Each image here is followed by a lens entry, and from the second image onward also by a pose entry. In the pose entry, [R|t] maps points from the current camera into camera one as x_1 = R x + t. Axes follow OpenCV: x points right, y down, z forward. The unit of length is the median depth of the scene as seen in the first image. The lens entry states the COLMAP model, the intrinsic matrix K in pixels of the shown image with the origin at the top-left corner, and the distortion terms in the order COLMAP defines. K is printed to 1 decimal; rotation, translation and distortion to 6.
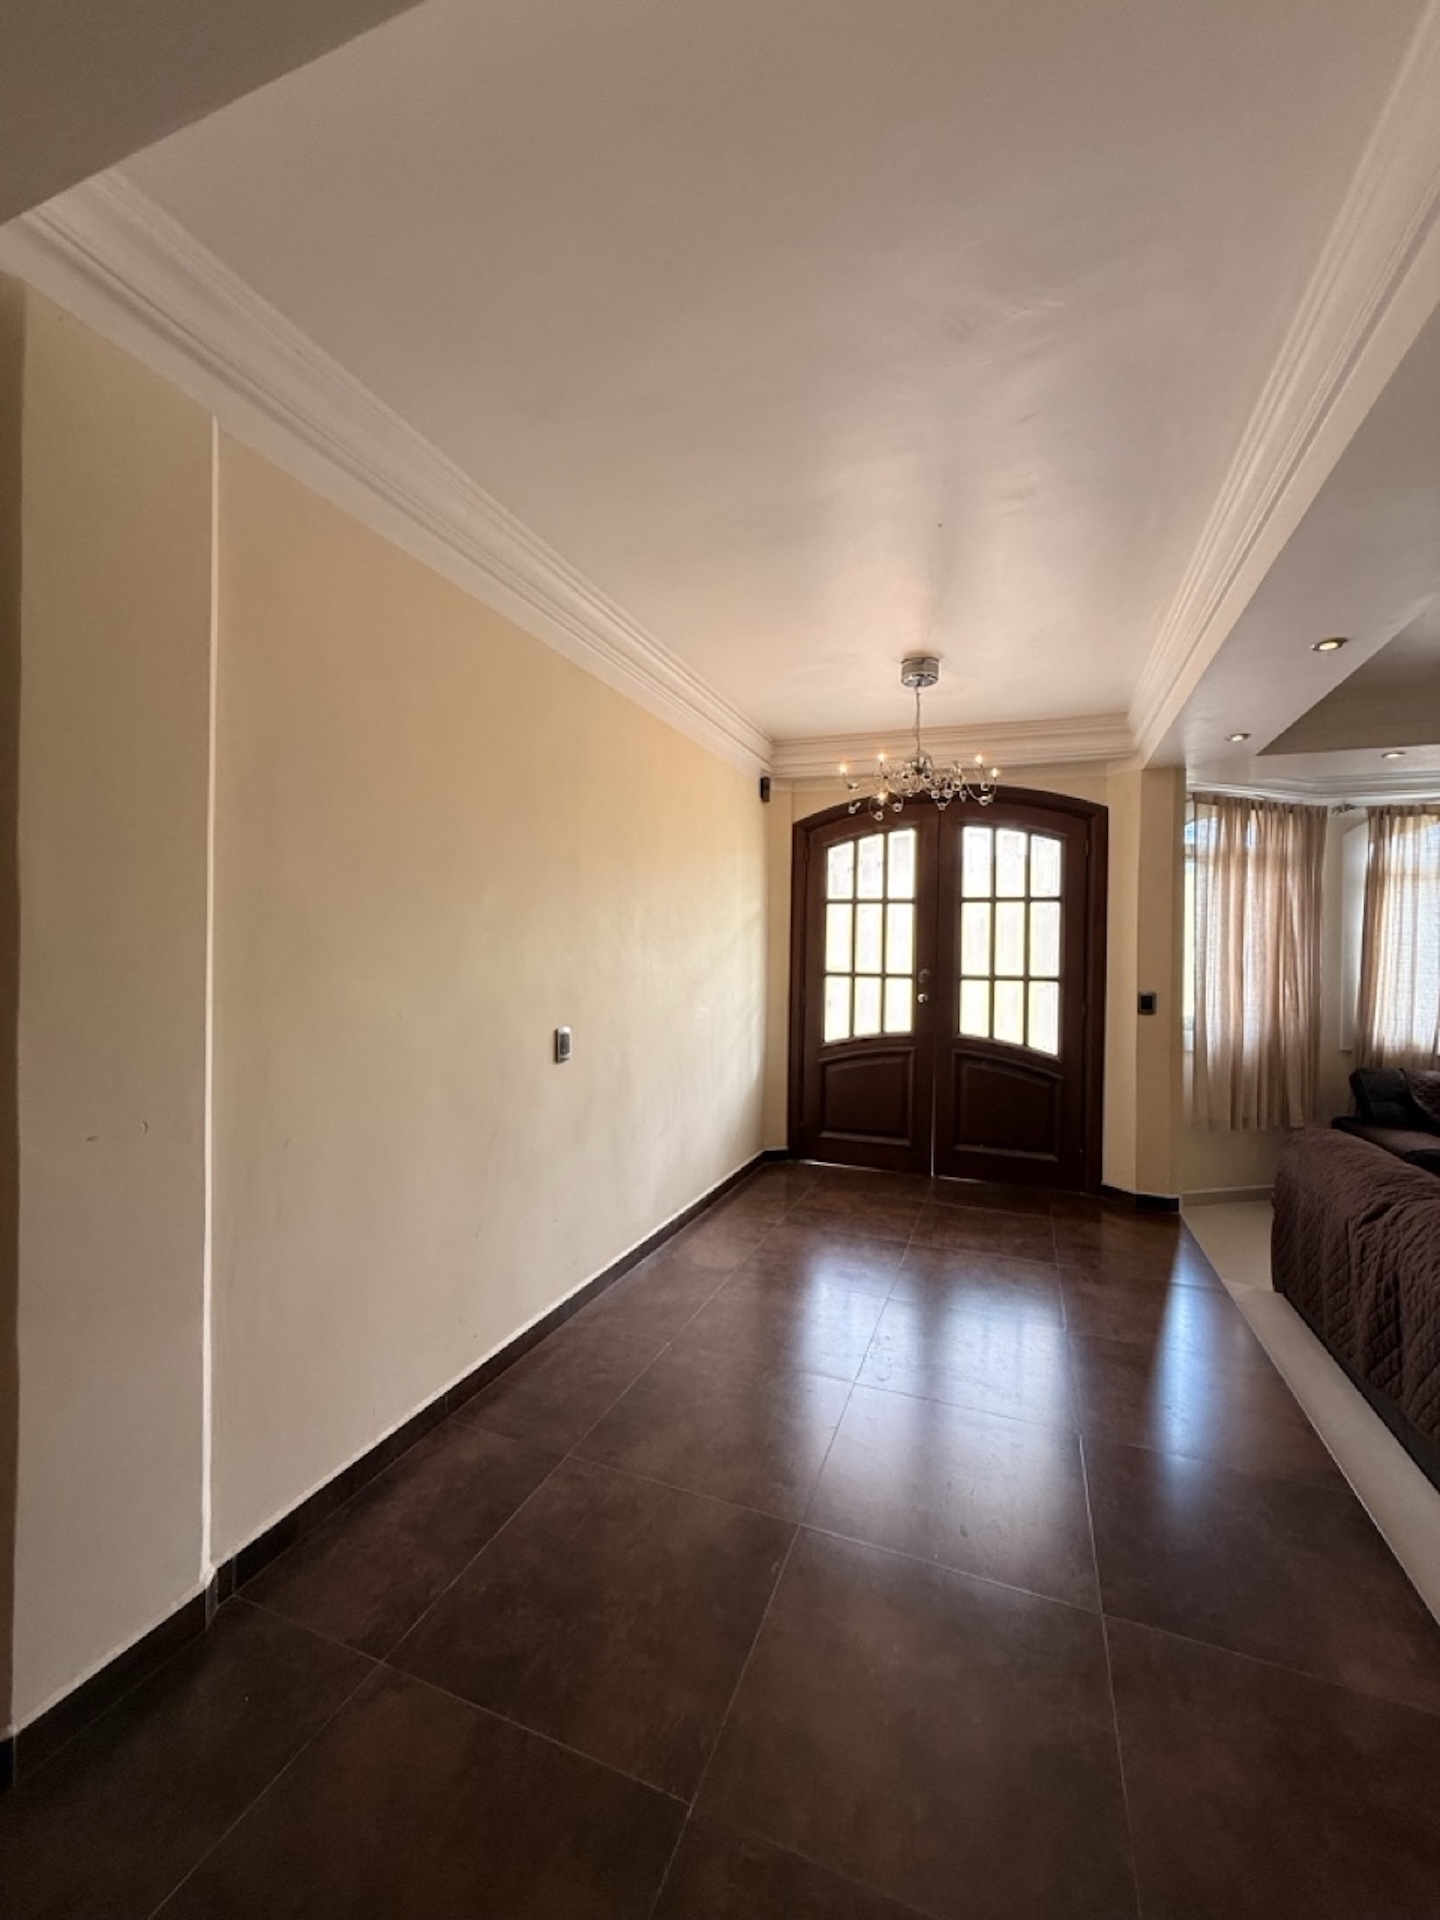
lens RADIAL K [[763.8, 0, 718.4], [0, 763.8, 958.1], [0, 0, 1]] dist [0.000310, 0.000198]
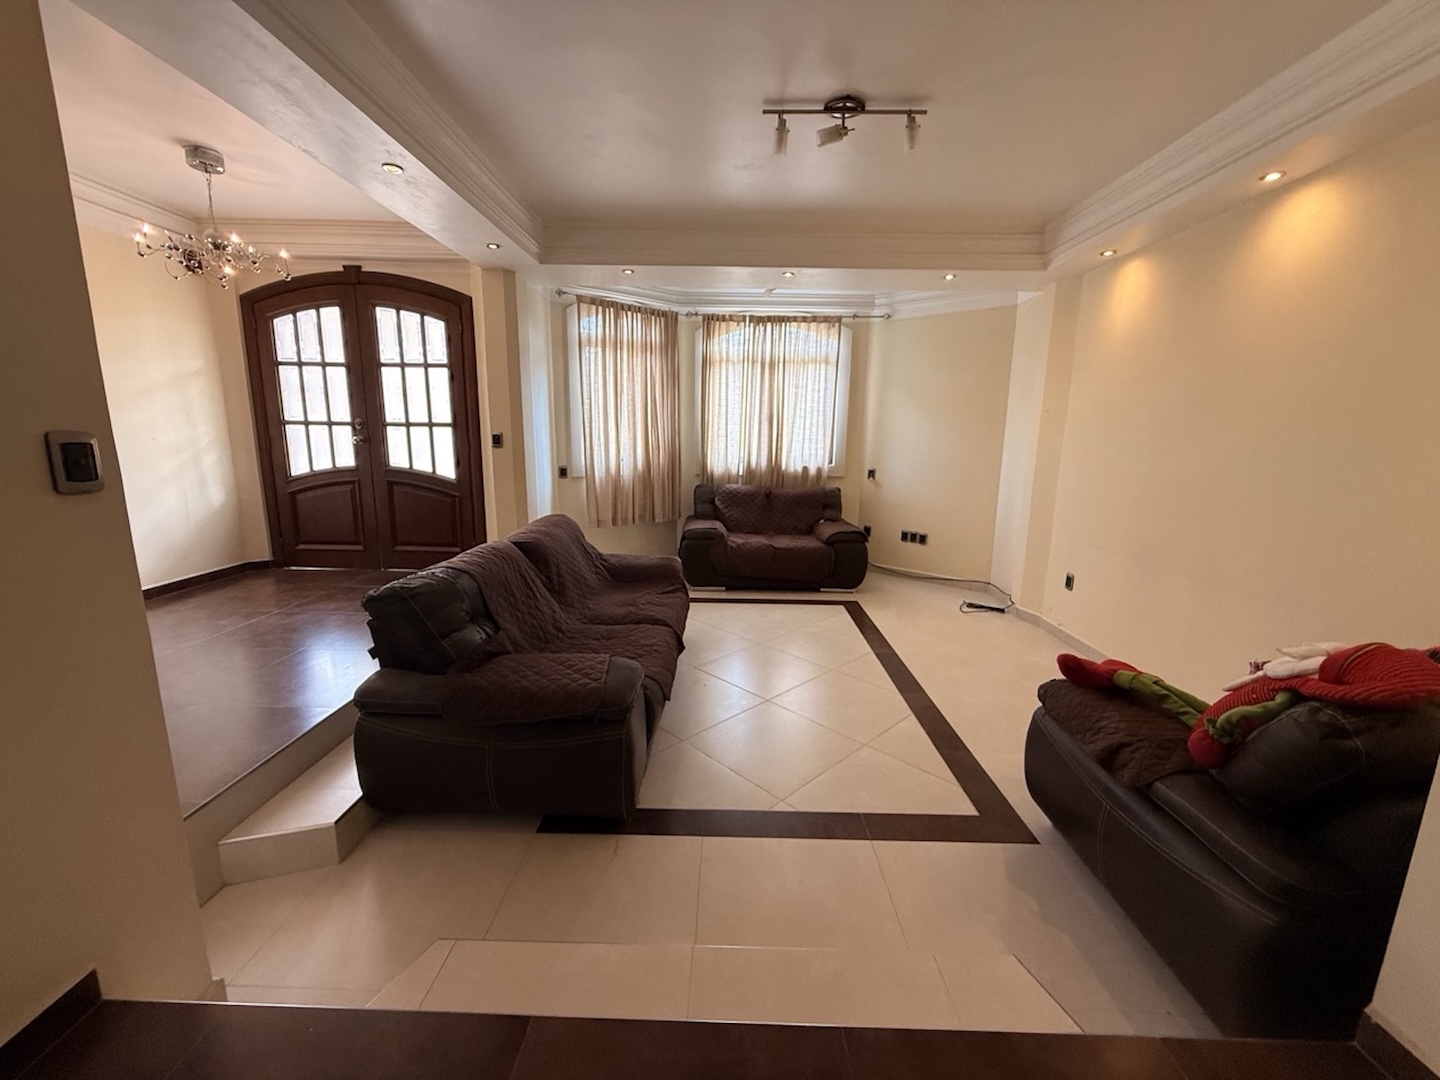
lens RADIAL K [[572.8, 0, 718.2], [0, 572.8, 536.4], [0, 0, 1]] dist [0.000310, 0.000198]
pose [[0.943049, -0.059963, 0.327204, 0.505616], [0.002173, 0.984709, 0.174195, 0.043522], [-0.332646, -0.163564, 0.928759, -0.160213]]
